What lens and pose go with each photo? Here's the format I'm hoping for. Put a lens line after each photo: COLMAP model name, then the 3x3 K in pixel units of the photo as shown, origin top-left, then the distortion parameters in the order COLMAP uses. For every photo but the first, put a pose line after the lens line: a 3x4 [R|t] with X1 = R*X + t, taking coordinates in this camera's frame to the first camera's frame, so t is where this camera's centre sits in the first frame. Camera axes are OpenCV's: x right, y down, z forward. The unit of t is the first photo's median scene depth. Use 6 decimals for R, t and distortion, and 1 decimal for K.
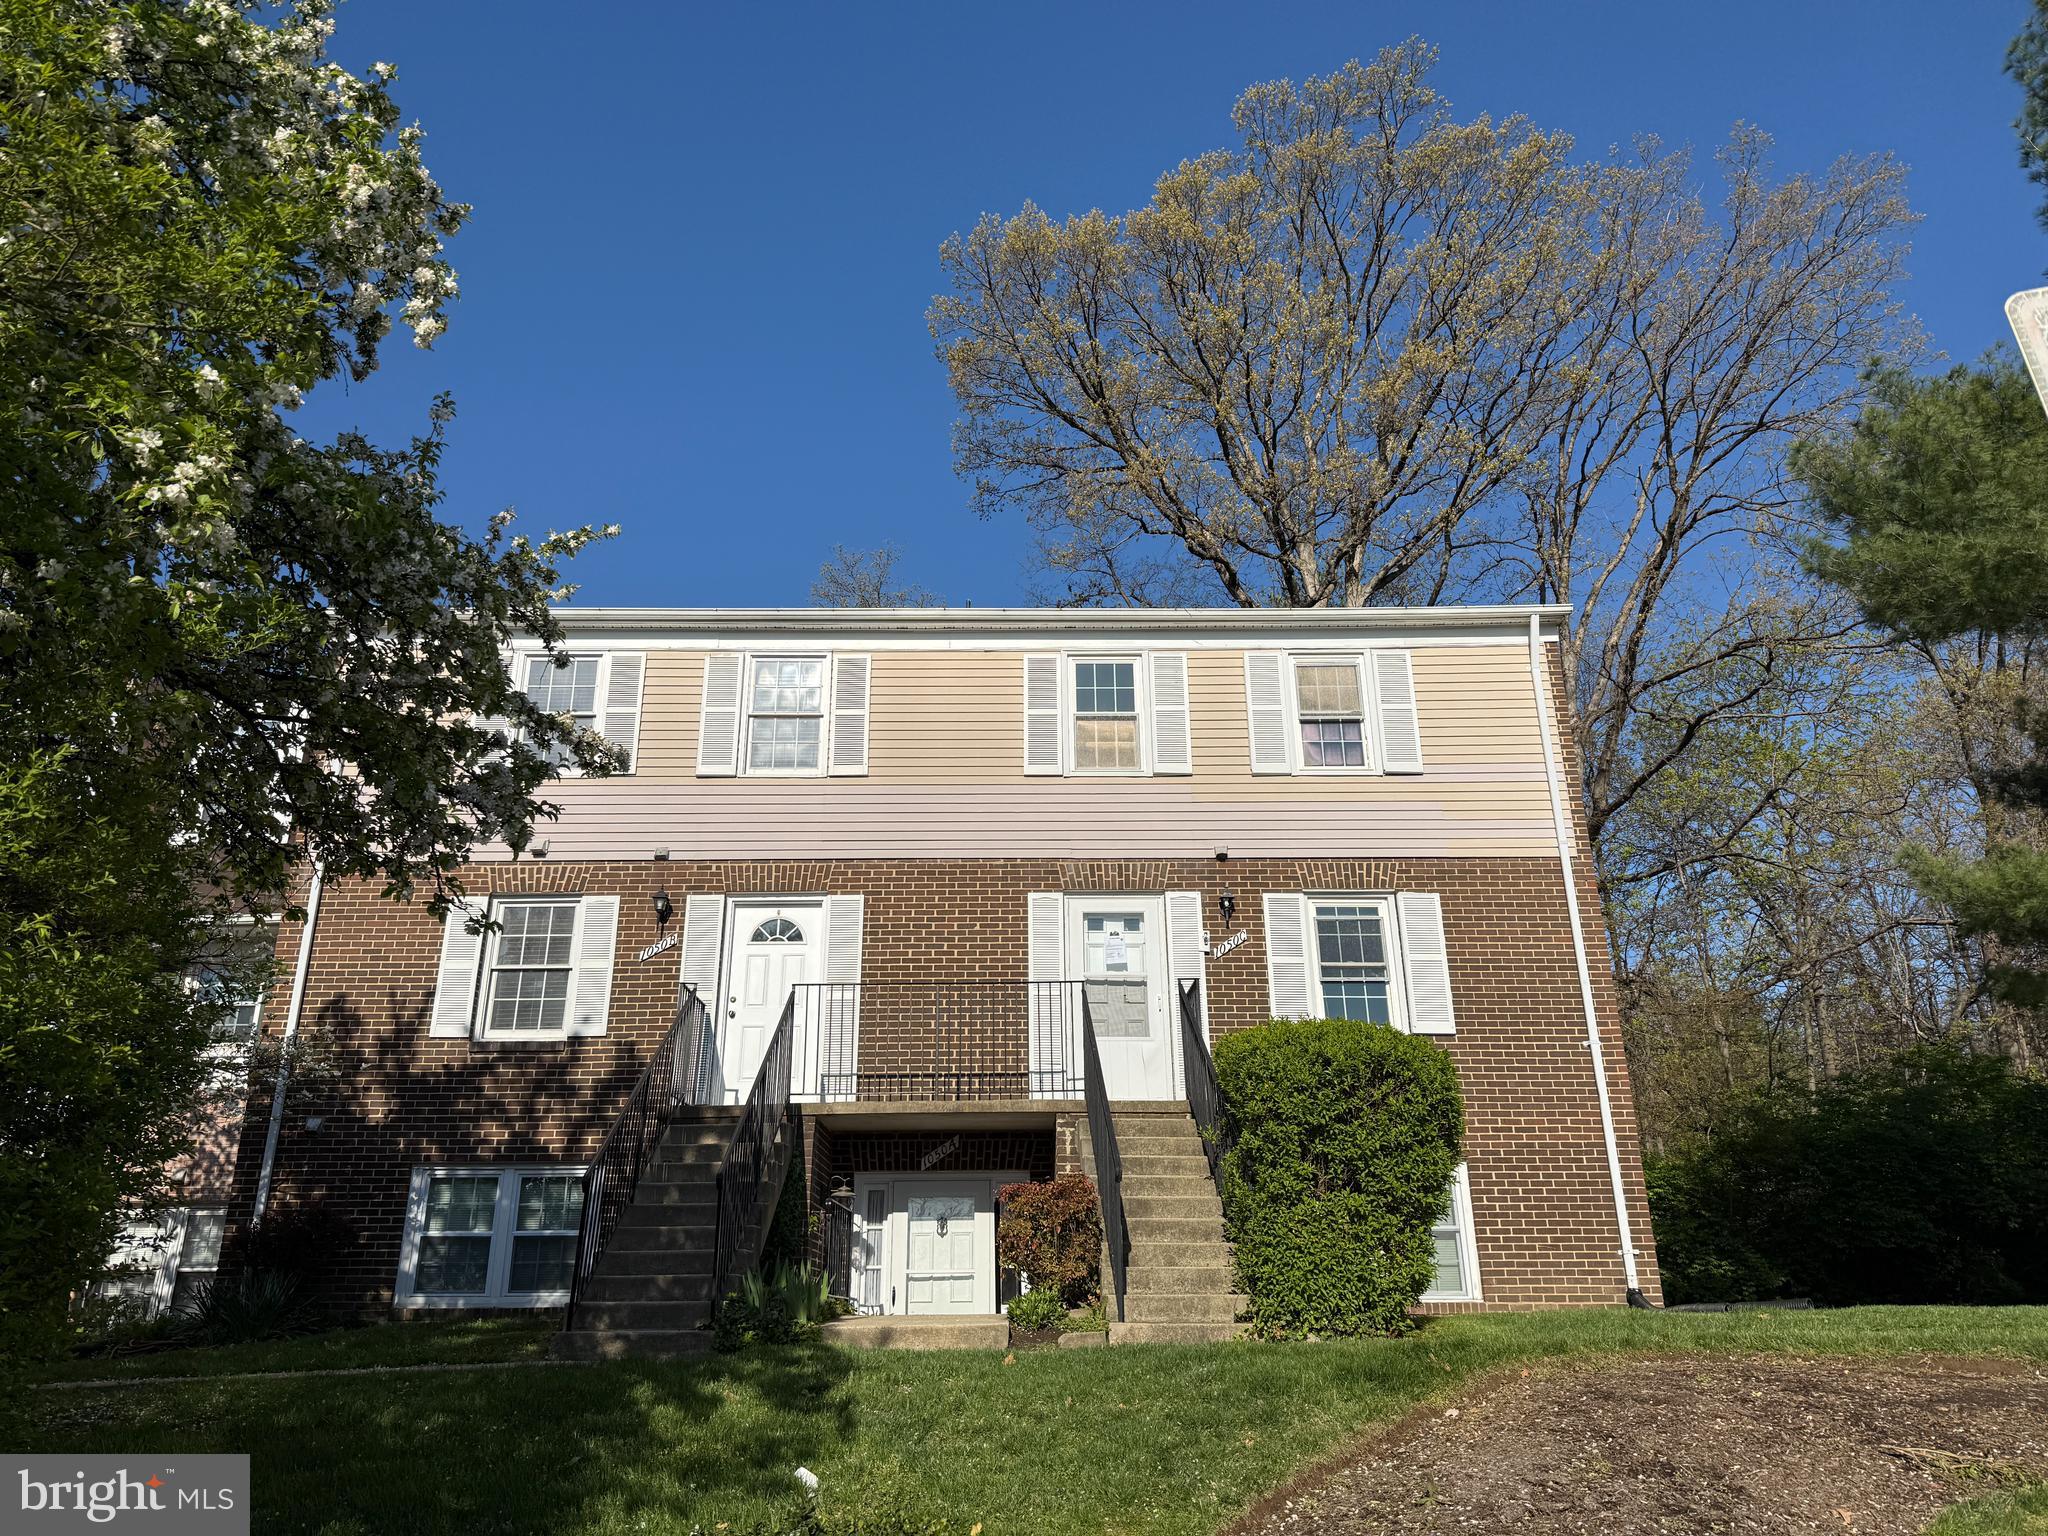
lens RADIAL K [[1446.8, 0, 1021.8], [0, 1446.8, 765.2], [0, 0, 1]] dist [0.003709, 0.000229]
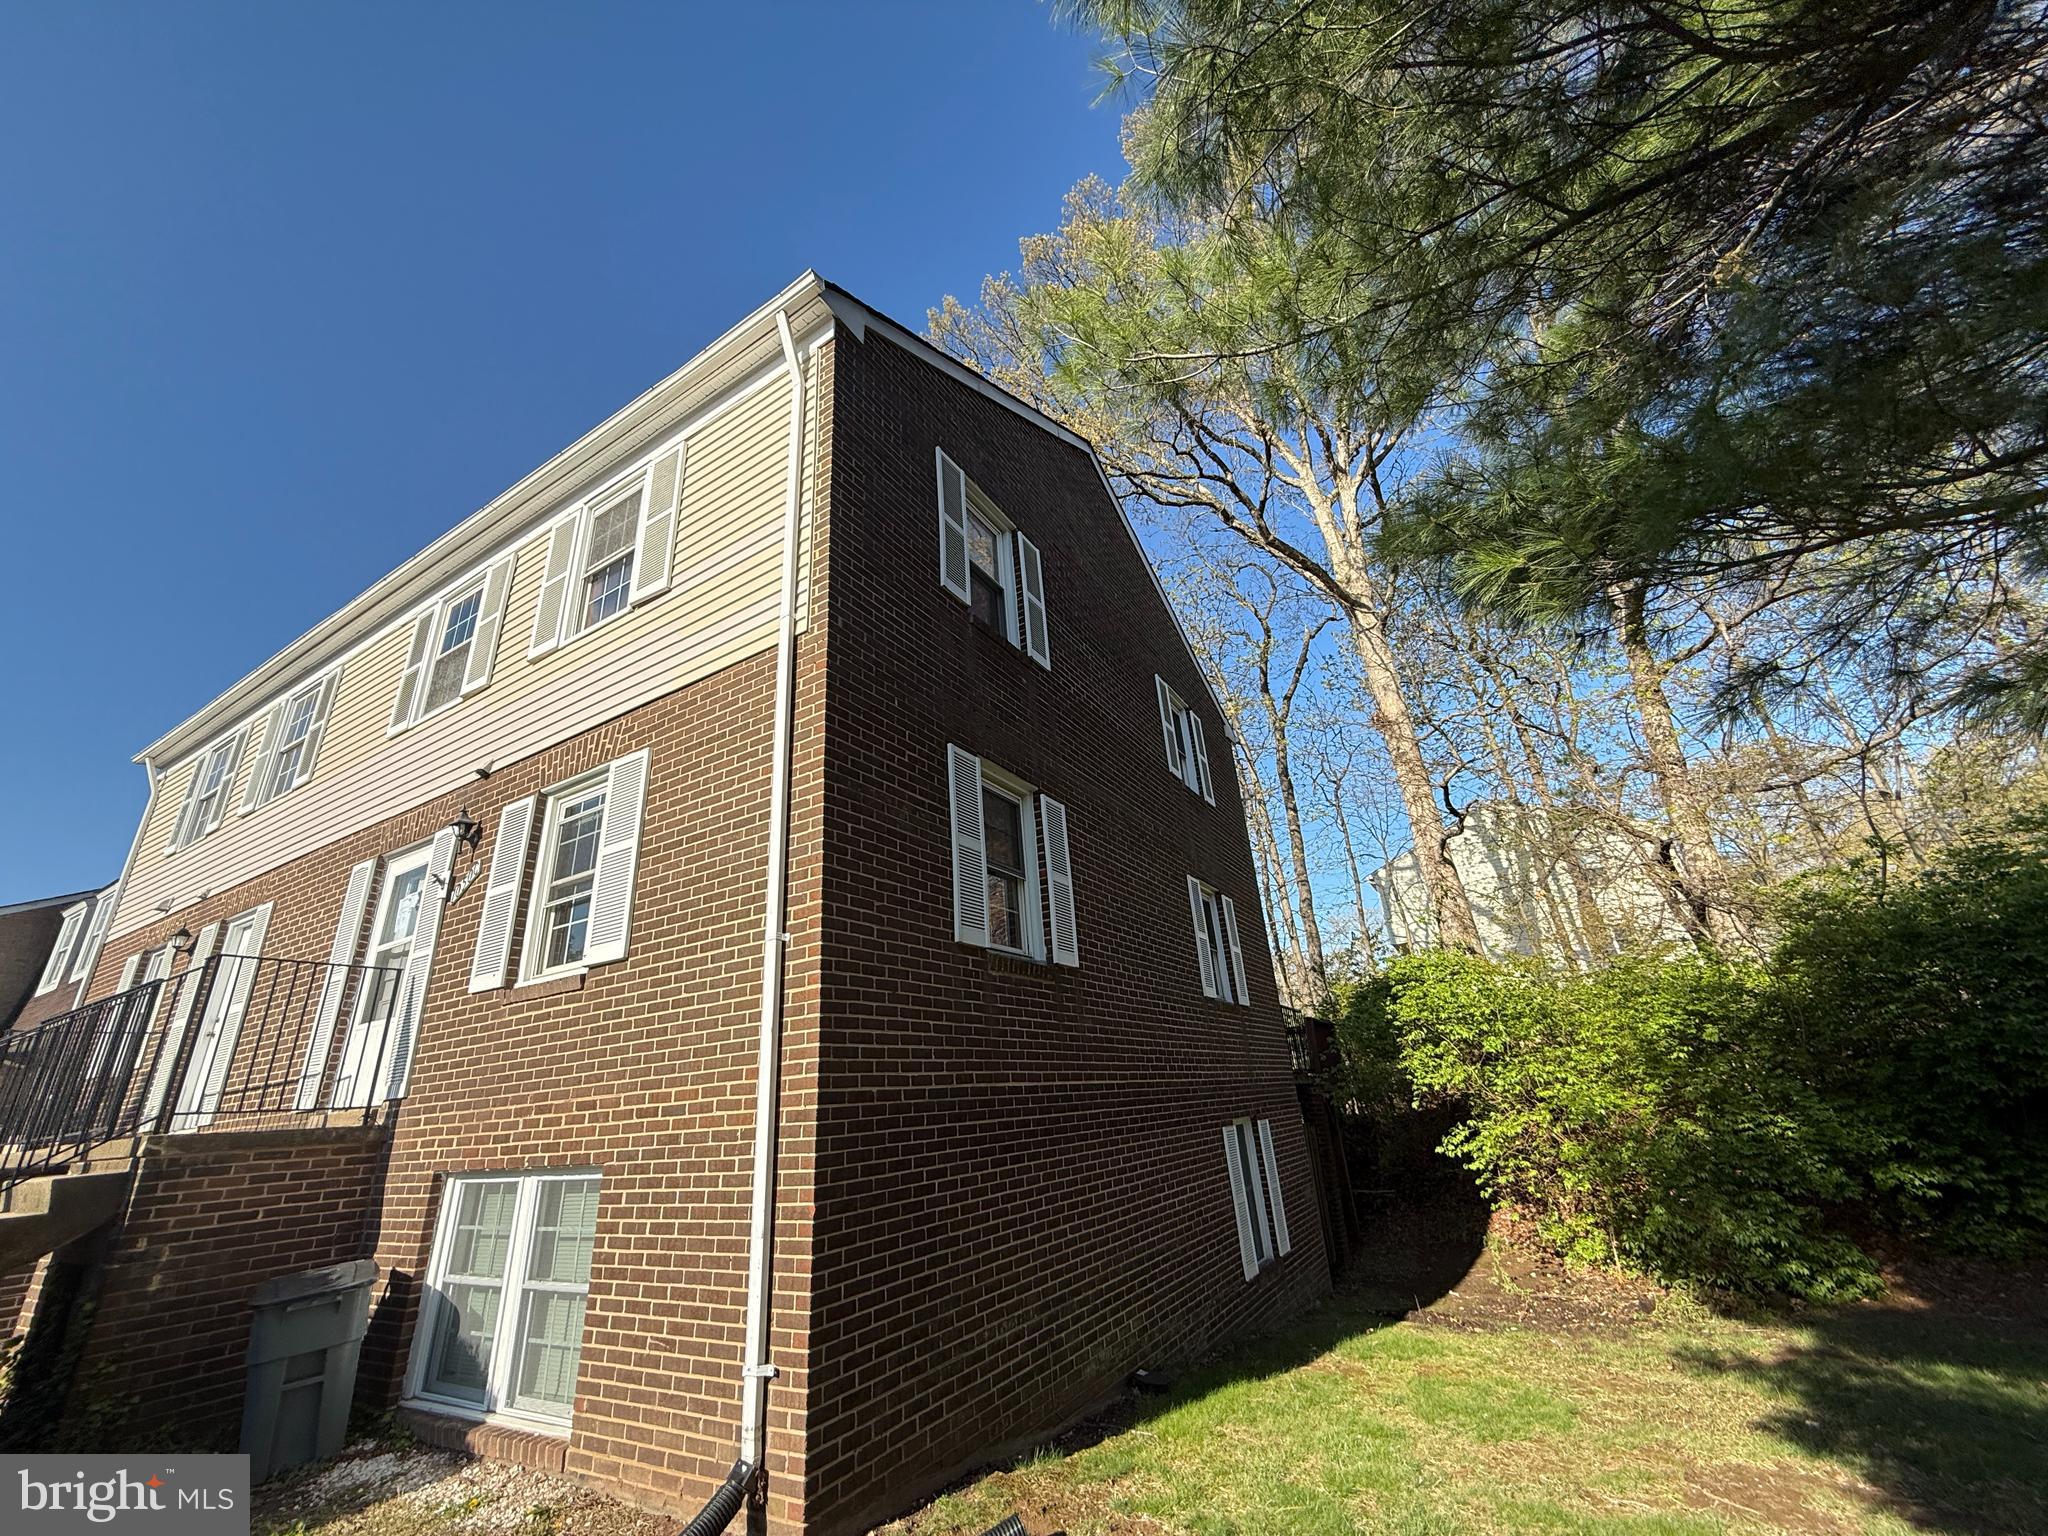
lens RADIAL K [[819.4, 0, 1023.2], [0, 819.4, 769.6], [0, 0, 1]] dist [0.001783, 0.000151]
pose [[0.855216, -0.248157, -0.454999, 0.633162], [0.251068, 0.966396, -0.055167, 0.169745], [0.453399, -0.067056, 0.888781, 0.764980]]
